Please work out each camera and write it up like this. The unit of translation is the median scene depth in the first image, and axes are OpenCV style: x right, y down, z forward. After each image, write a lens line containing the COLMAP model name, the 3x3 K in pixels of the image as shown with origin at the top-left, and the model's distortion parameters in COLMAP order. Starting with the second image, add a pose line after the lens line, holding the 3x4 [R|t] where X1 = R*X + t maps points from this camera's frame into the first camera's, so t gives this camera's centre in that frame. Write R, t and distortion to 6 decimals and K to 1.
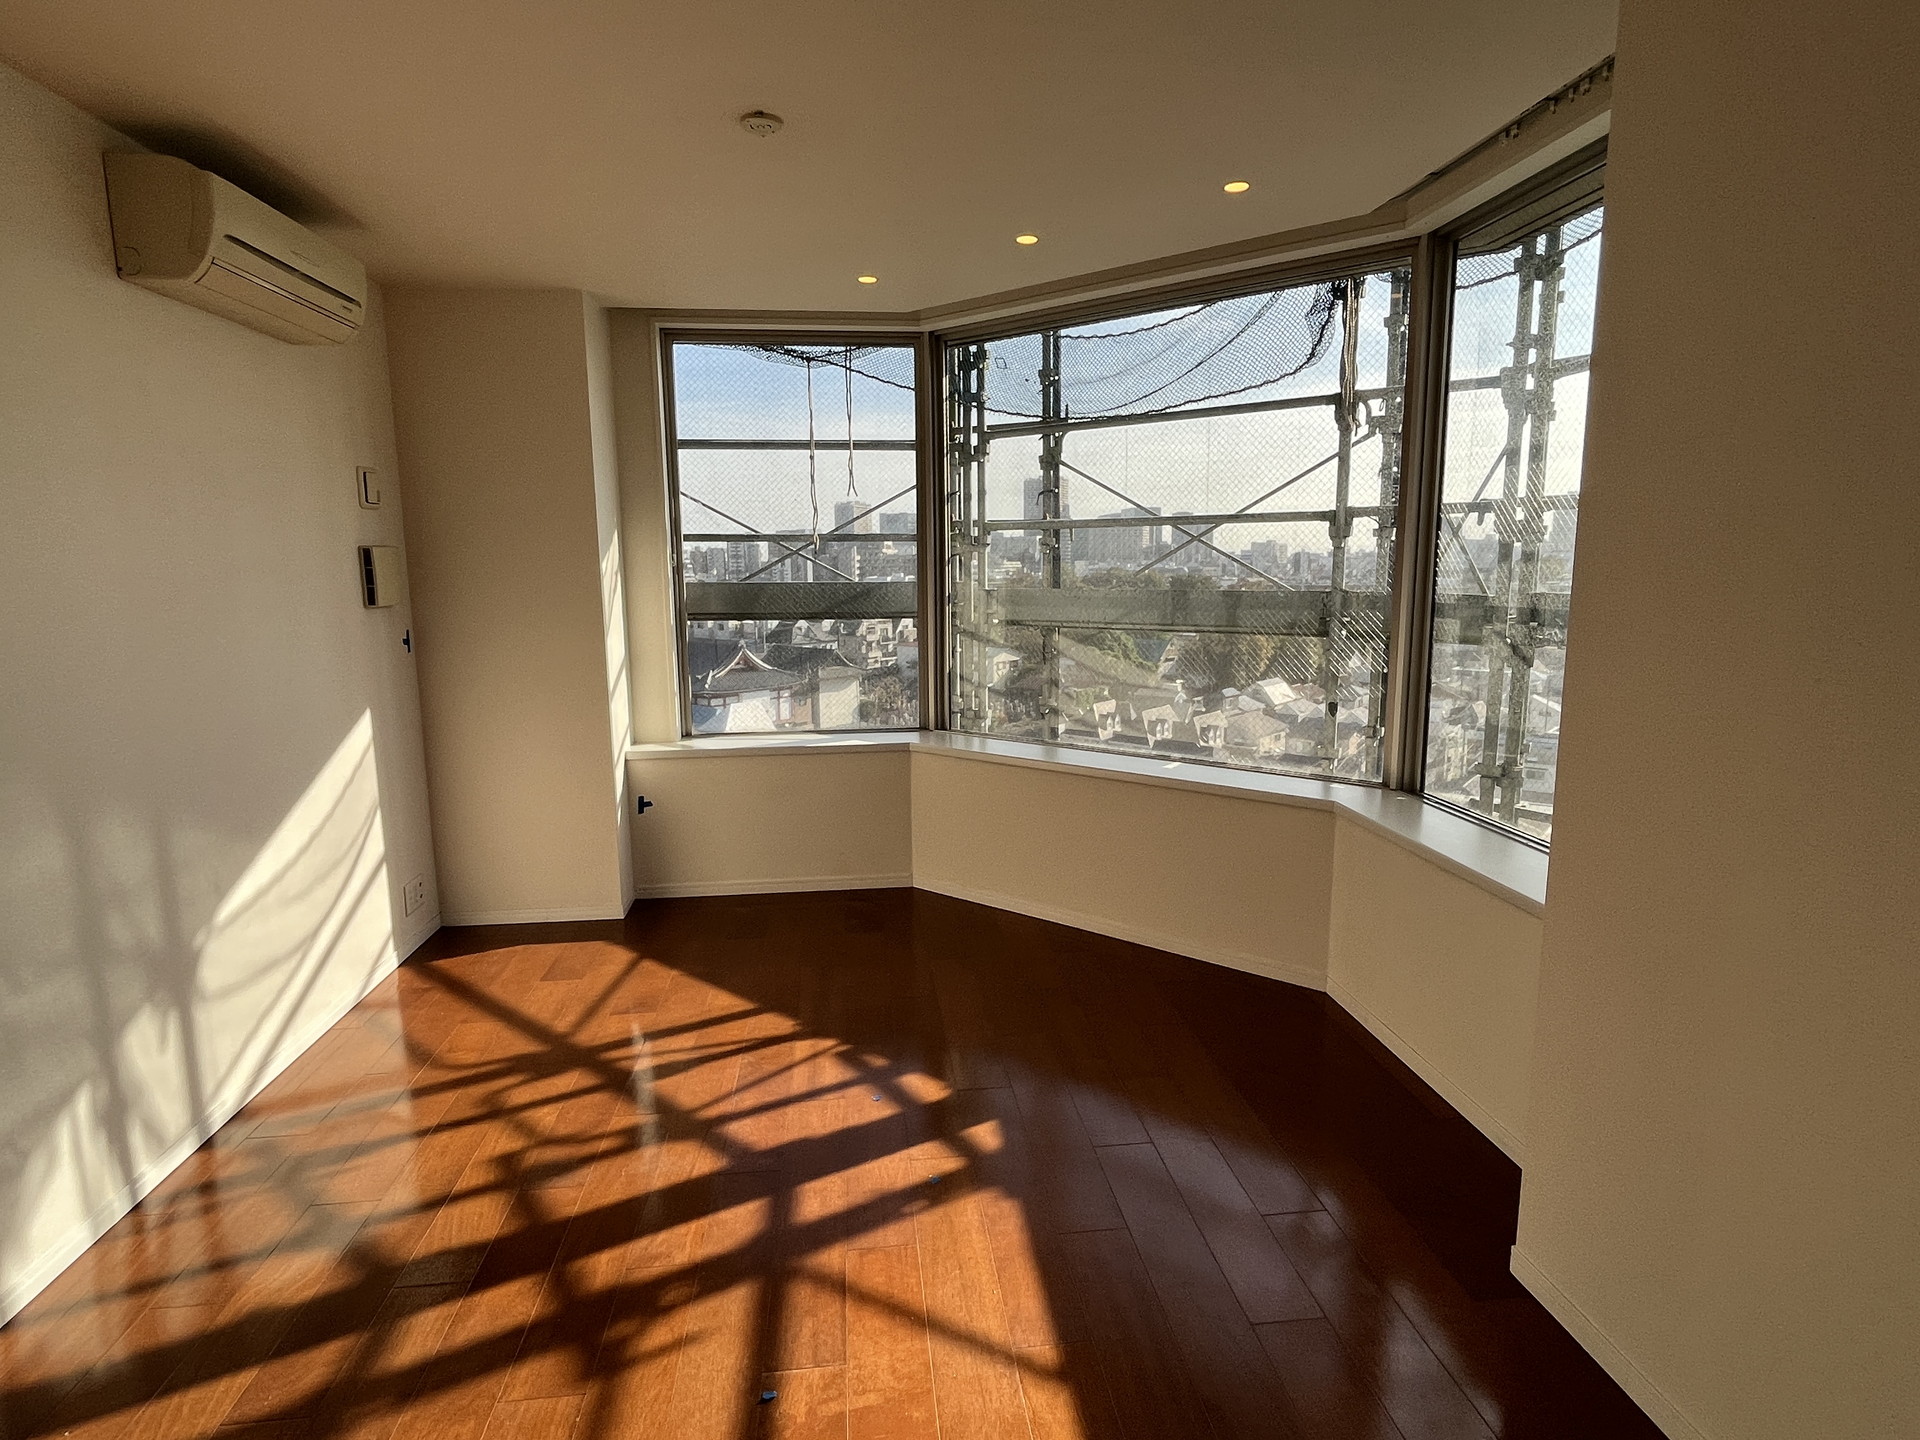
lens RADIAL K [[997.3, 0, 953.7], [0, 997.3, 715.7], [0, 0, 1]] dist [-0.006420, 0.001536]
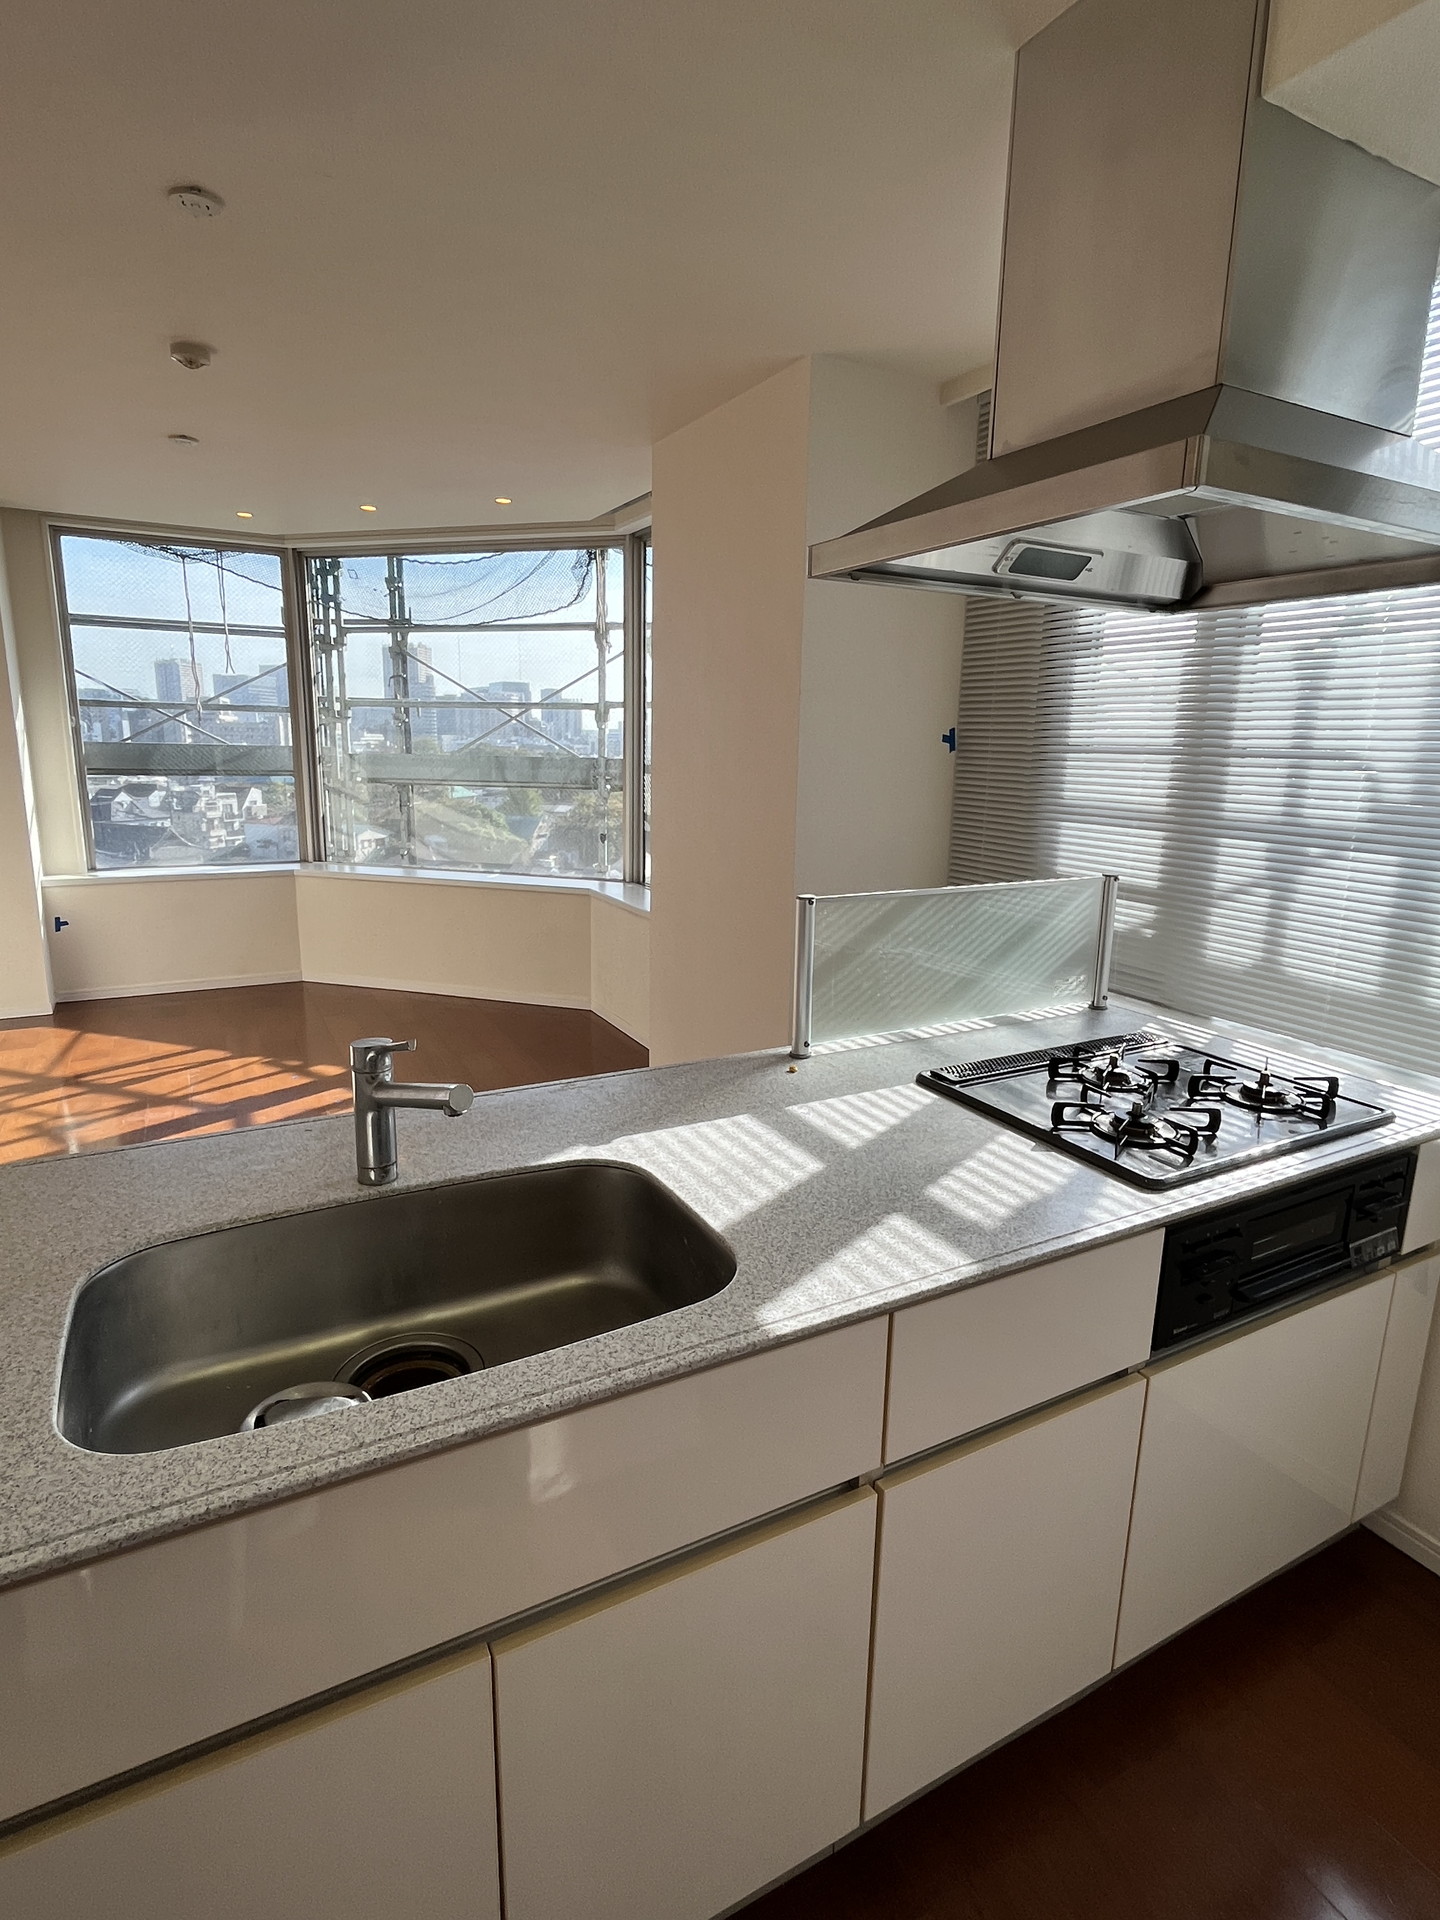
lens RADIAL K [[997.3, 0, 725.5], [0, 997.3, 953.9], [0, 0, 1]] dist [-0.006420, 0.001536]
pose [[0.924221, -0.053078, 0.378150, -0.023870], [0.030306, 0.997364, 0.065924, 0.075349], [-0.380653, -0.049468, 0.923394, -0.464923]]
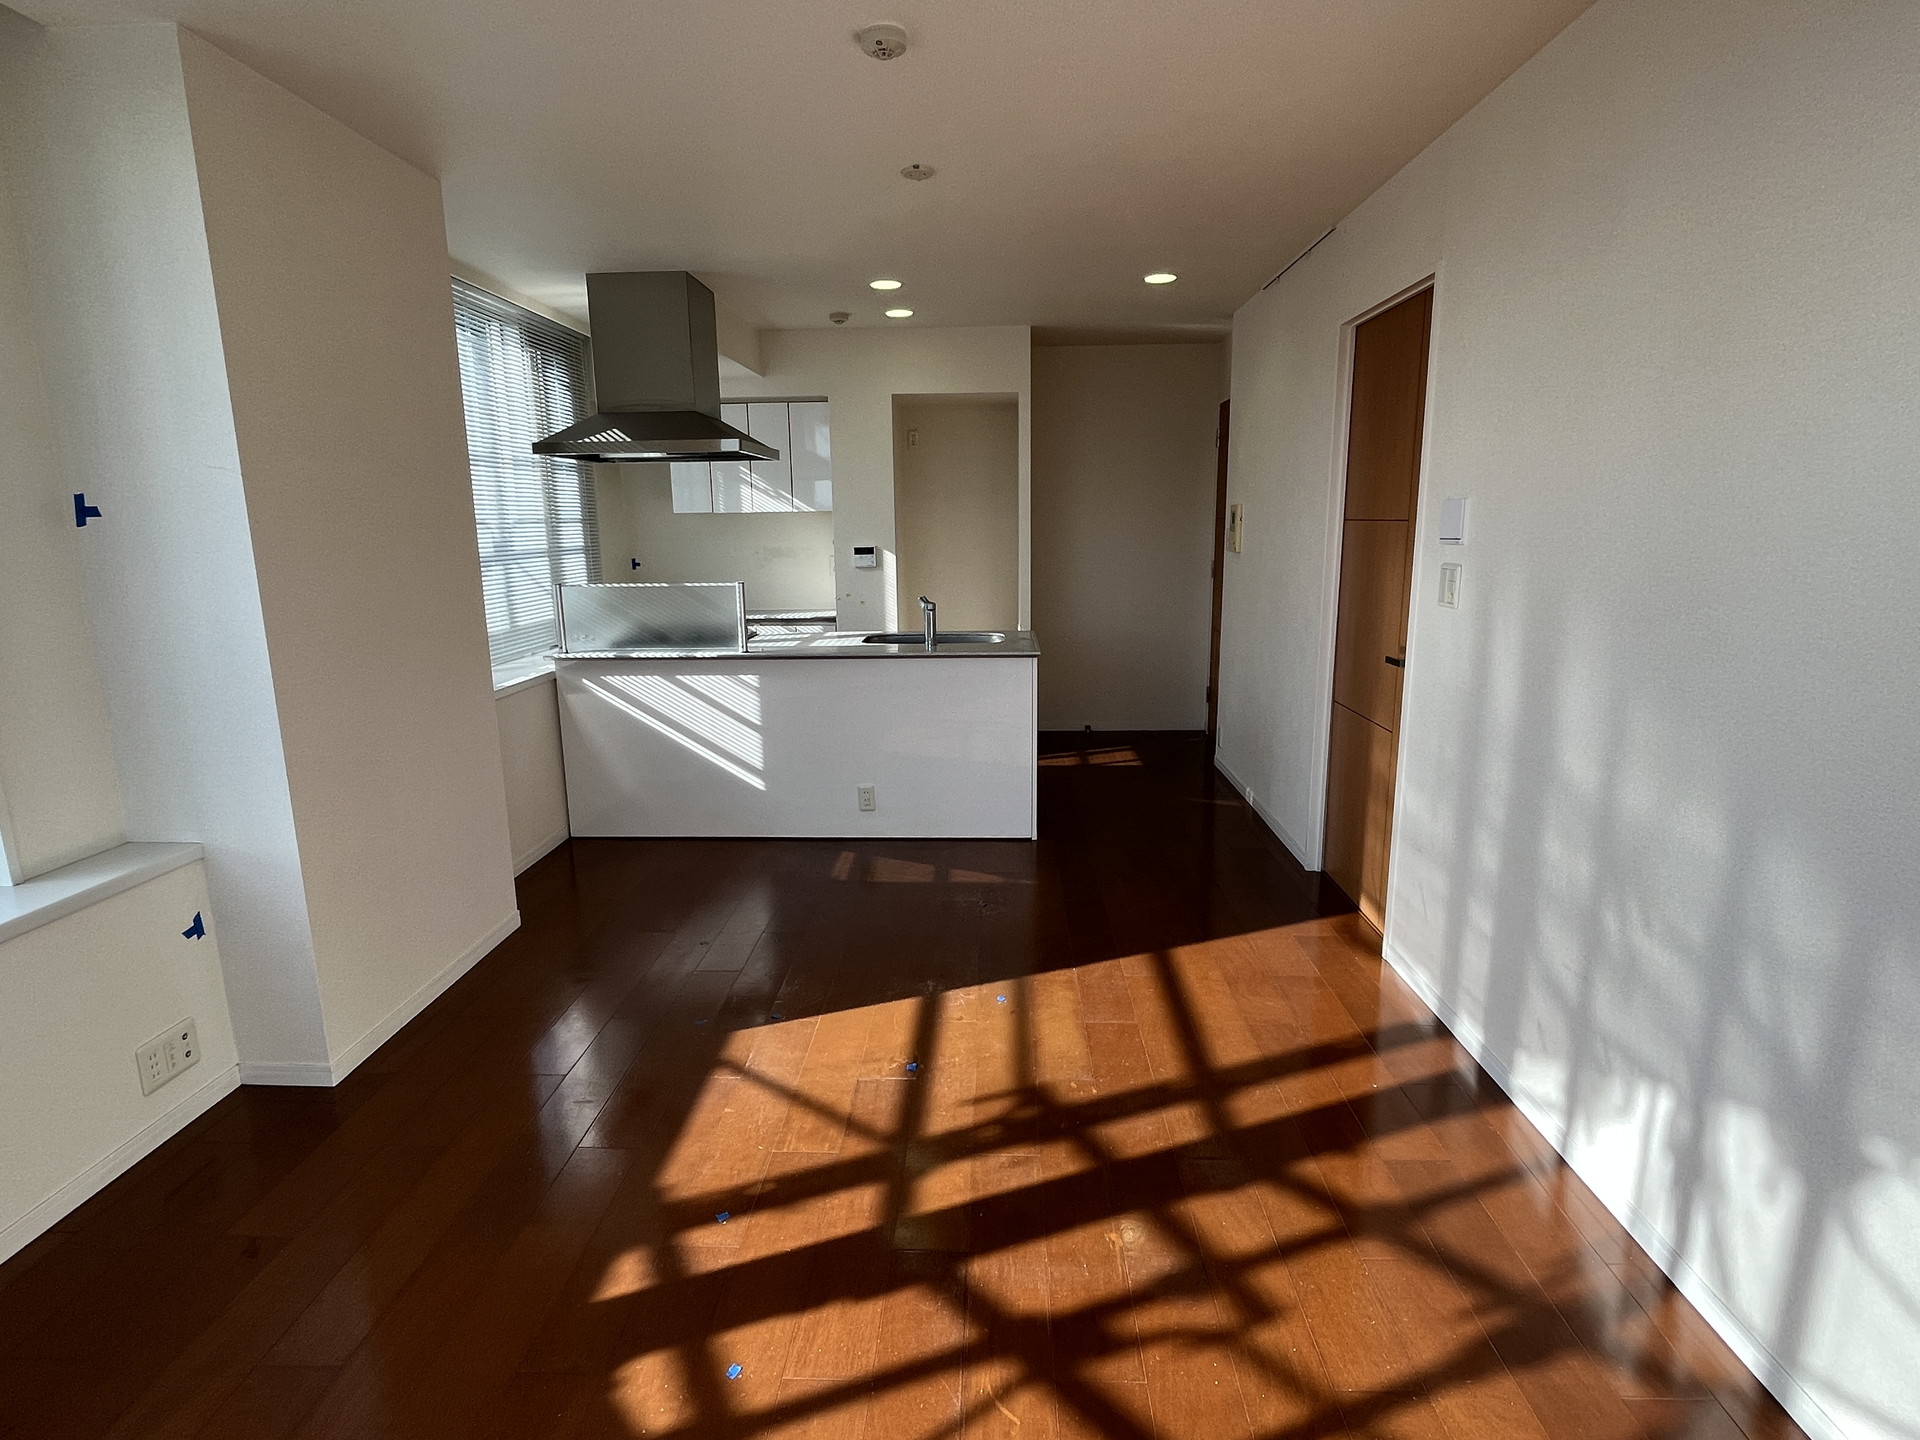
lens RADIAL K [[997.3, 0, 967.0], [0, 997.3, 717.4], [0, 0, 1]] dist [-0.006420, 0.001536]
pose [[-0.990834, -0.009031, 0.134782, -0.204164], [0.038803, 0.936684, 0.348019, -0.143821], [-0.129391, 0.350059, -0.927748, 0.964677]]
